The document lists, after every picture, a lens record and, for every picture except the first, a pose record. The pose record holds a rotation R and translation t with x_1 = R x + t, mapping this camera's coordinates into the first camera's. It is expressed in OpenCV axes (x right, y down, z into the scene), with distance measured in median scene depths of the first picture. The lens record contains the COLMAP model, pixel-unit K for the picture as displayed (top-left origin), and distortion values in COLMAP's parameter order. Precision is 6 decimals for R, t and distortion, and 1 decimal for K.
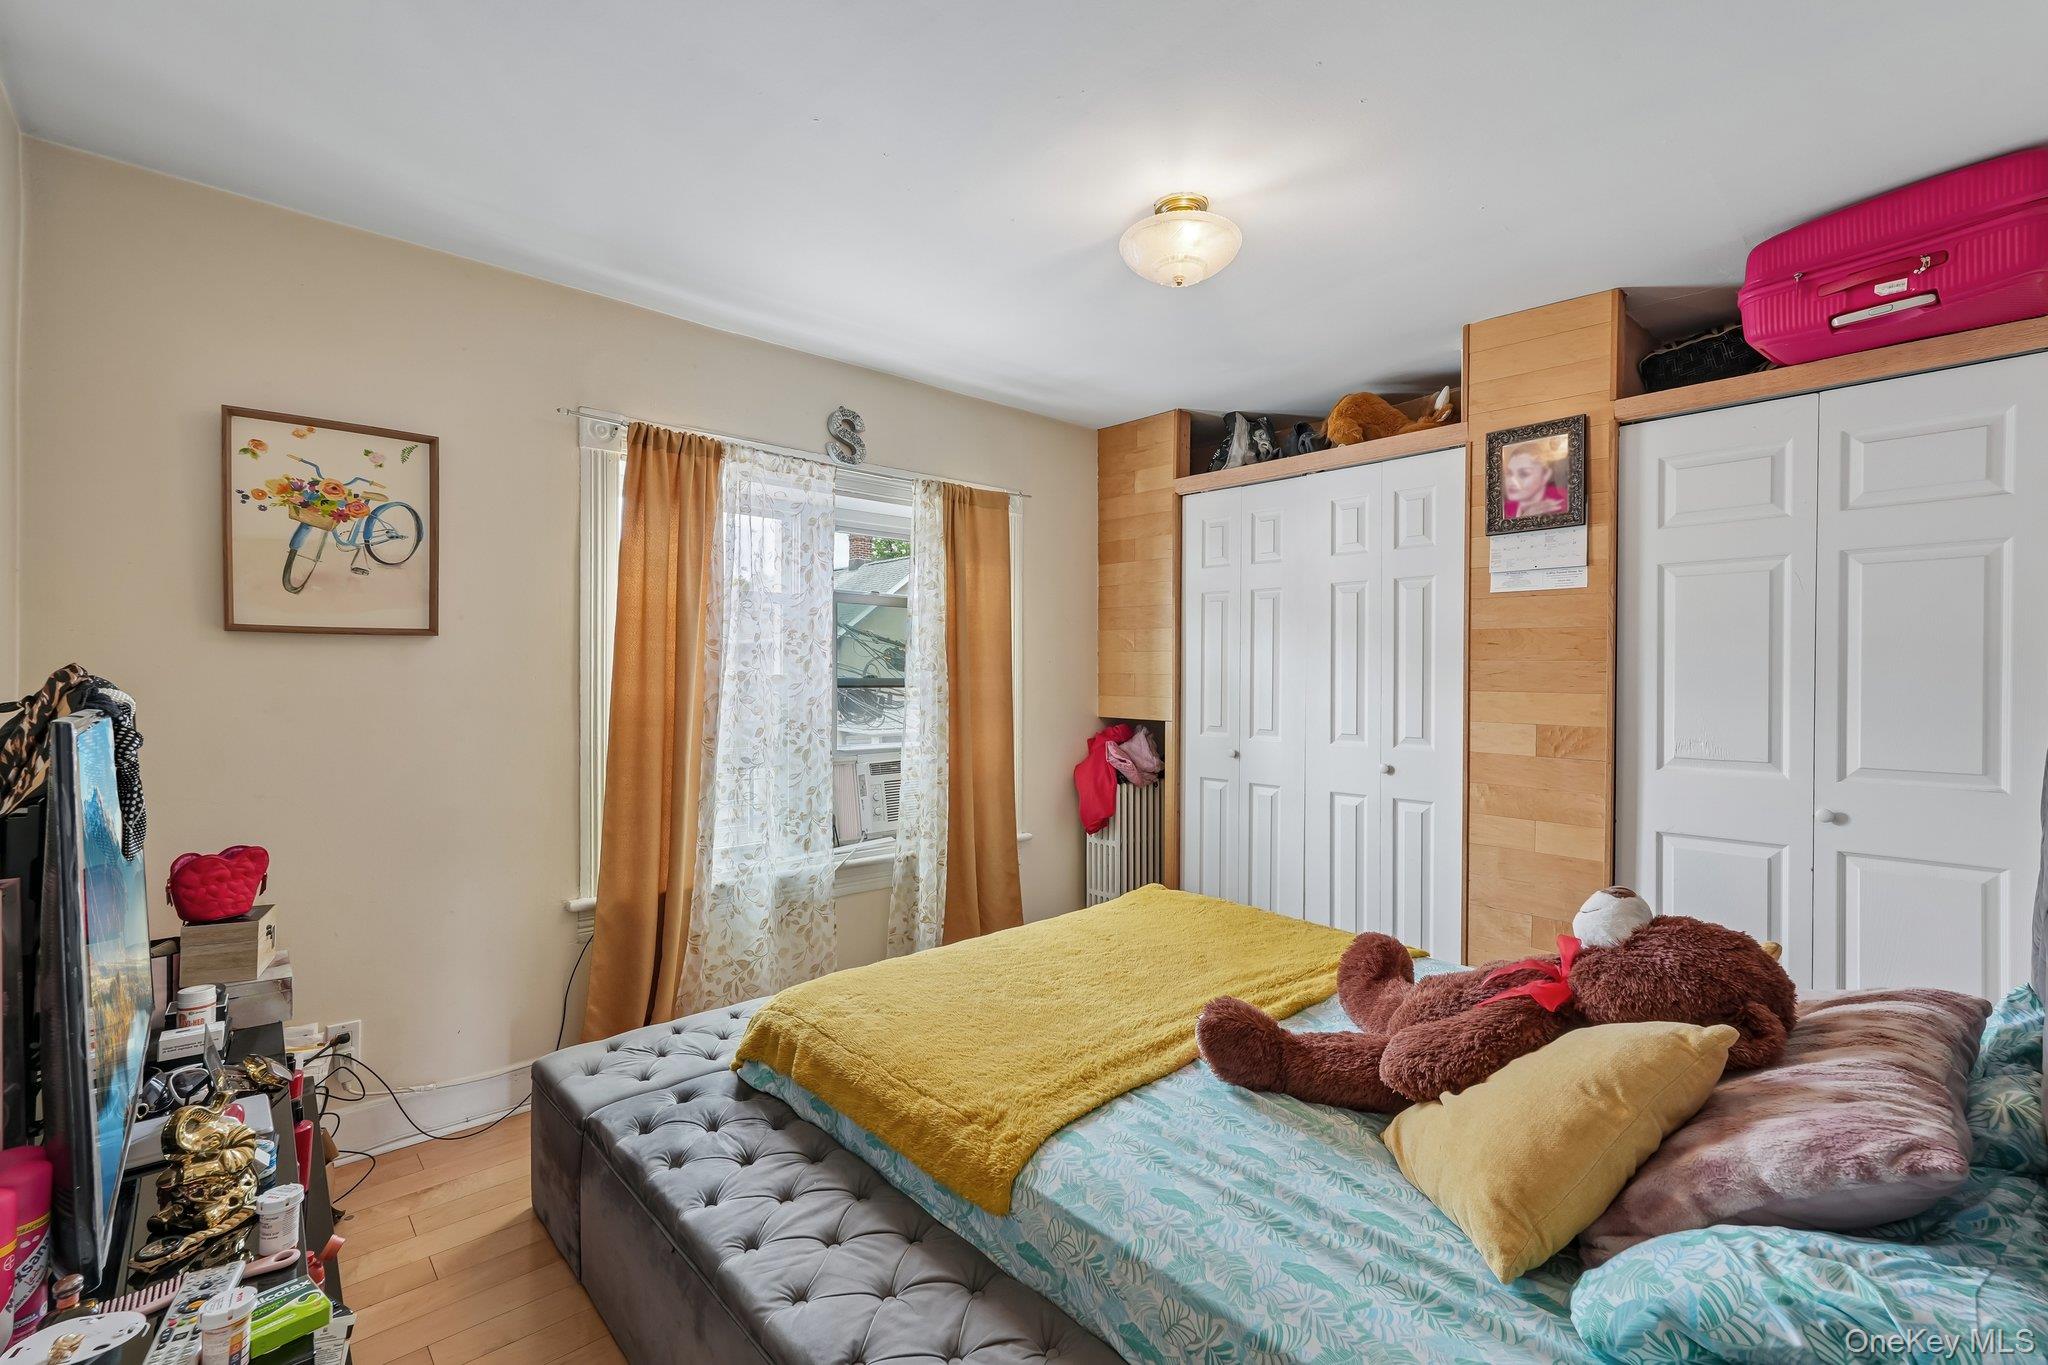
lens RADIAL K [[911.8, 0, 1026.1], [0, 911.8, 668.0], [0, 0, 1]] dist [-0.009056, 0.008871]
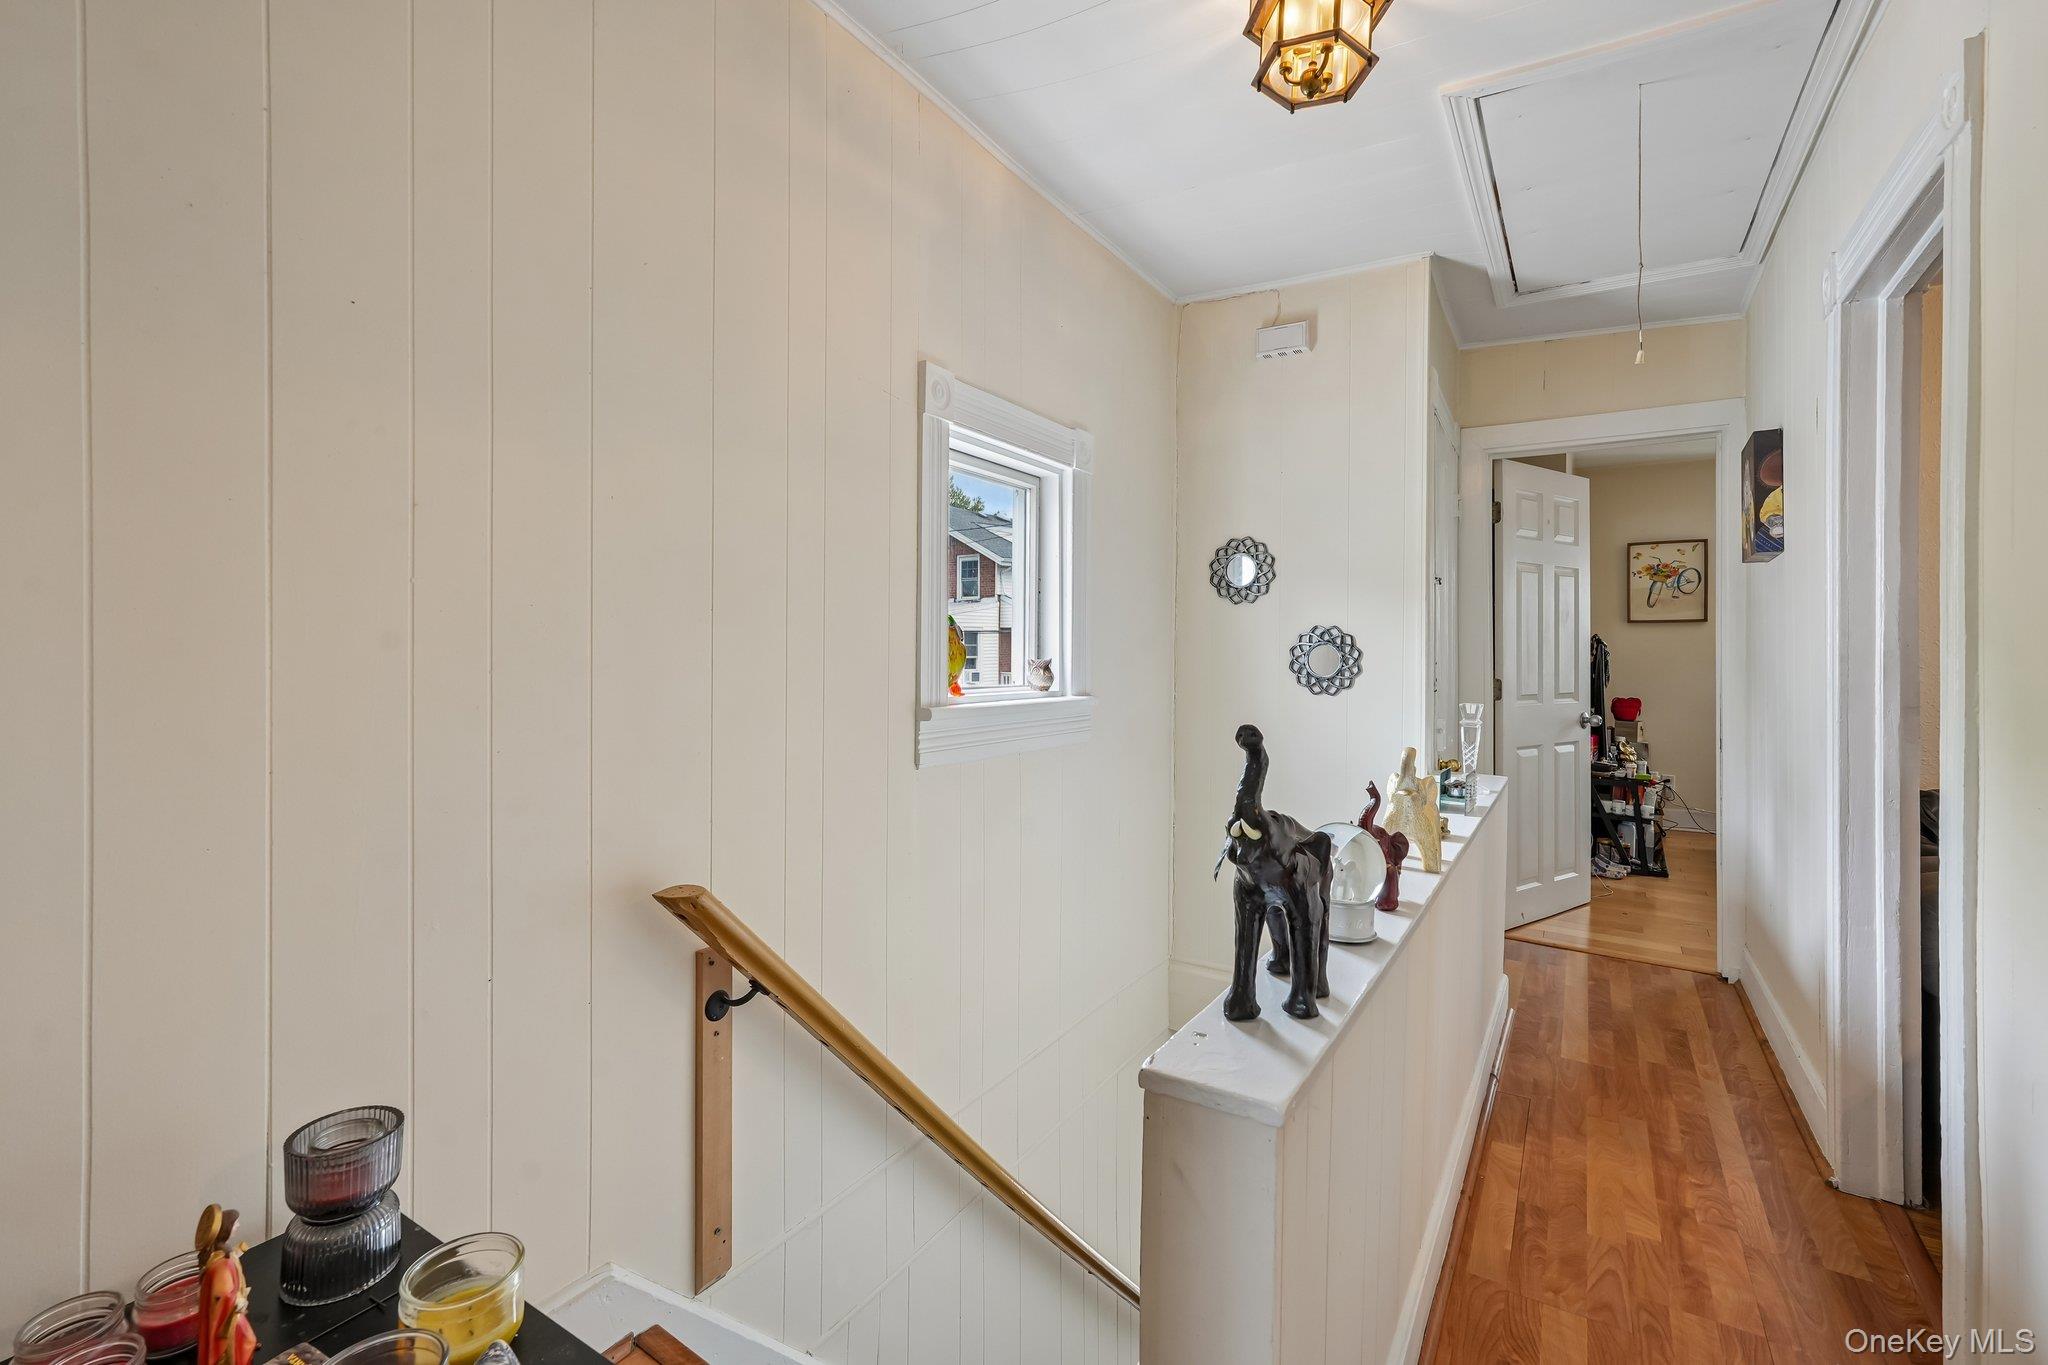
lens RADIAL K [[911.8, 0, 1026.1], [0, 911.8, 668.0], [0, 0, 1]] dist [-0.009056, 0.008871]
pose [[0.262879, 0.010308, -0.964774, 1.300925], [0.001592, 0.999937, 0.011117, 0.063818], [0.964827, -0.004458, 0.262846, -1.484270]]
